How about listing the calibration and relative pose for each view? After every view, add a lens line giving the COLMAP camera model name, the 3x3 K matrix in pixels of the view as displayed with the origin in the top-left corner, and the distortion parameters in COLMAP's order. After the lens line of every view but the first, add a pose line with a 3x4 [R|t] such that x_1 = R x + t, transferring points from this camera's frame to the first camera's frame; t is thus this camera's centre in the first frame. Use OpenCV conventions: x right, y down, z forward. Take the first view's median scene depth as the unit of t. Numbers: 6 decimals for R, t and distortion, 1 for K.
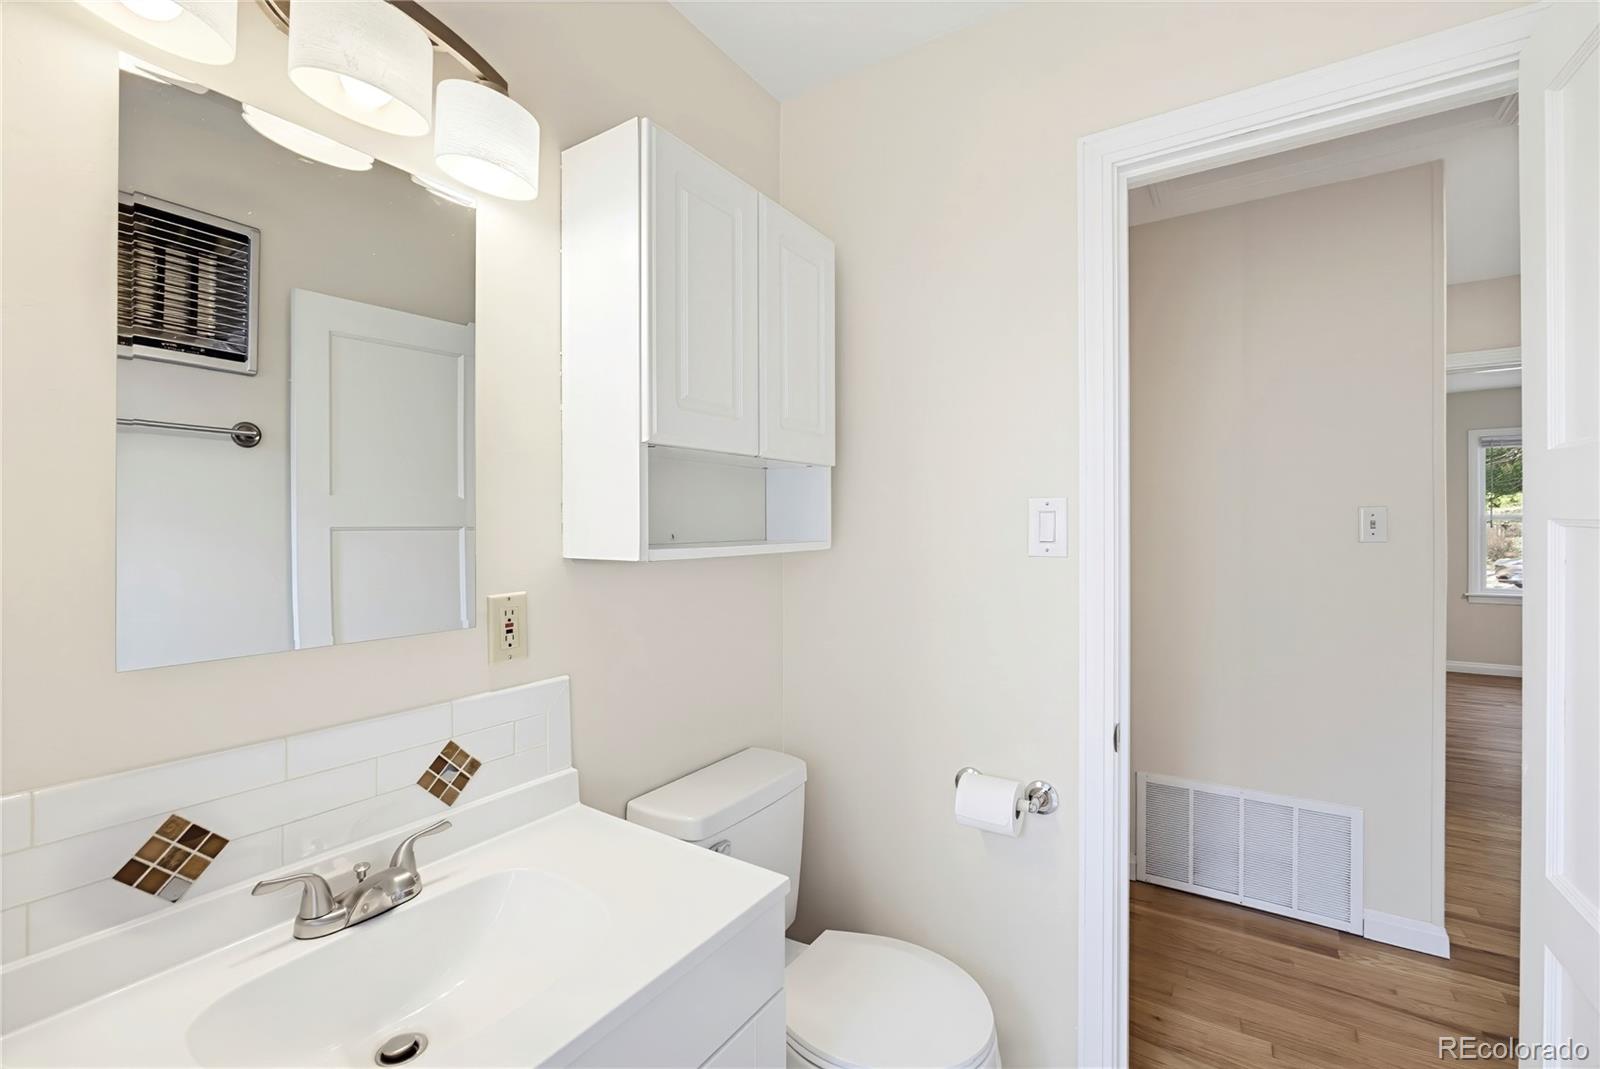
lens RADIAL K [[679.2, 0, 792.9], [0, 679.2, 521.8], [0, 0, 1]] dist [-0.019145, 0.005549]
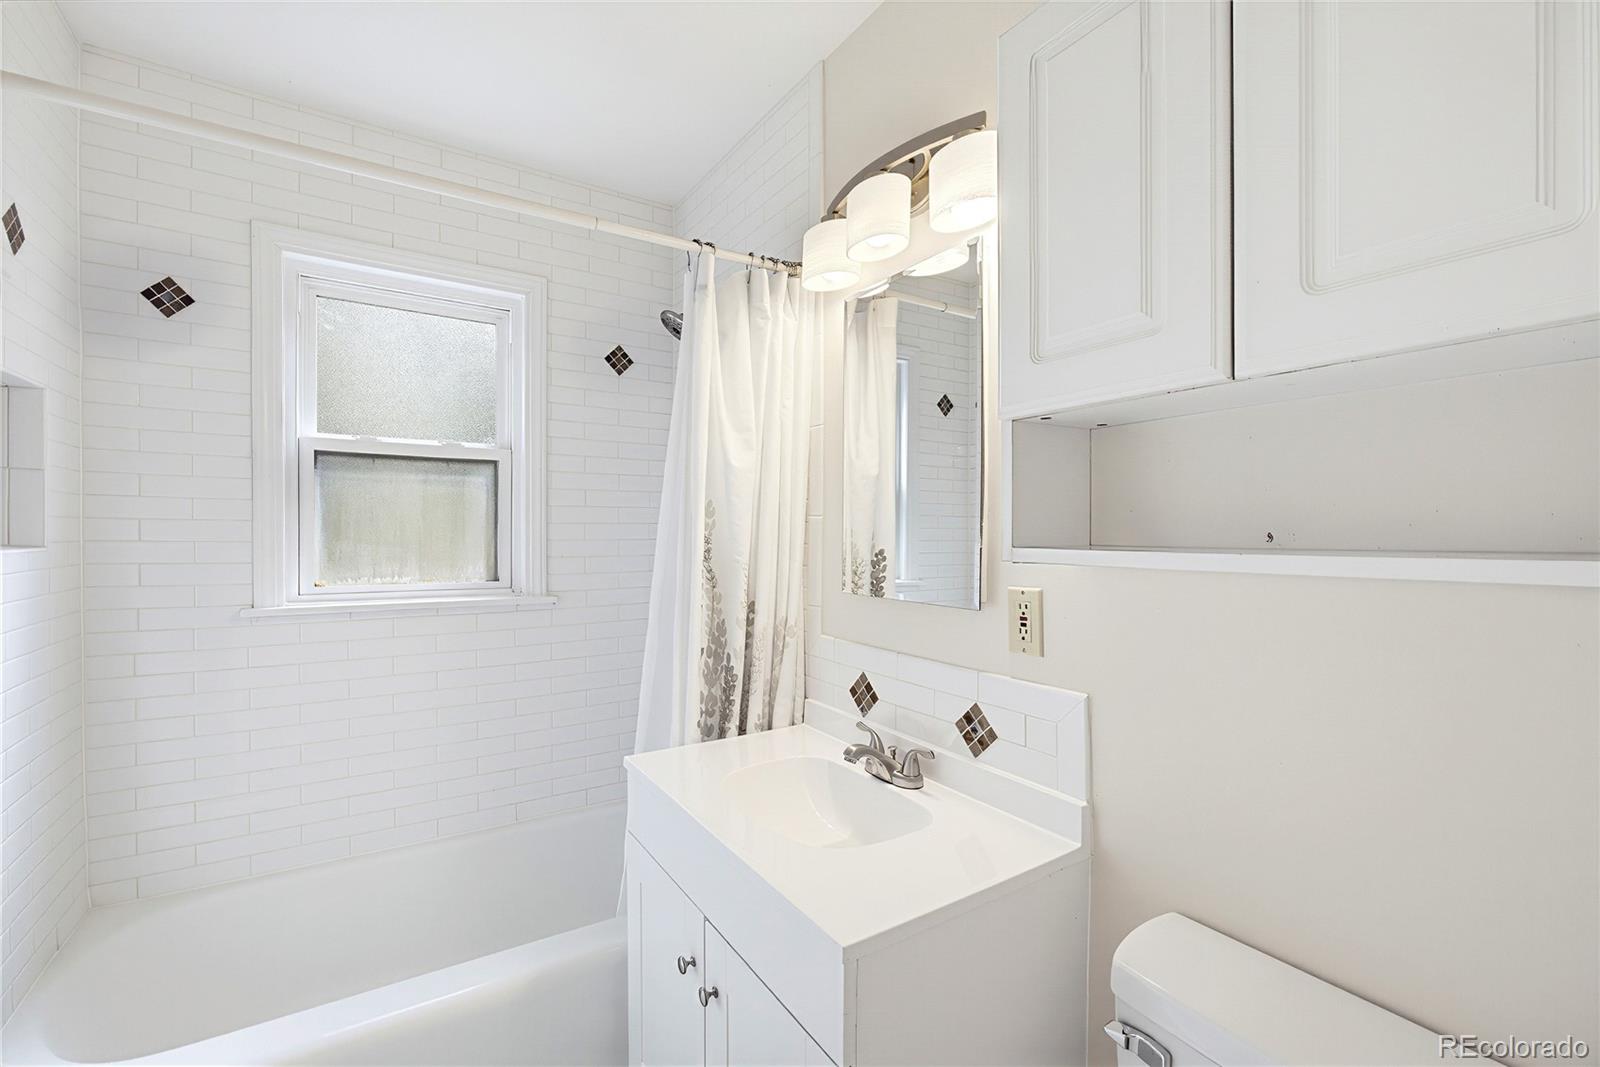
lens RADIAL K [[679.2, 0, 793.6], [0, 679.2, 539.7], [0, 0, 1]] dist [-0.019145, 0.005549]
pose [[-0.394602, 0.009871, -0.918799, 0.664116], [0.002308, 0.999950, 0.009751, 0.023330], [0.918849, 0.001727, -0.394605, 1.100384]]
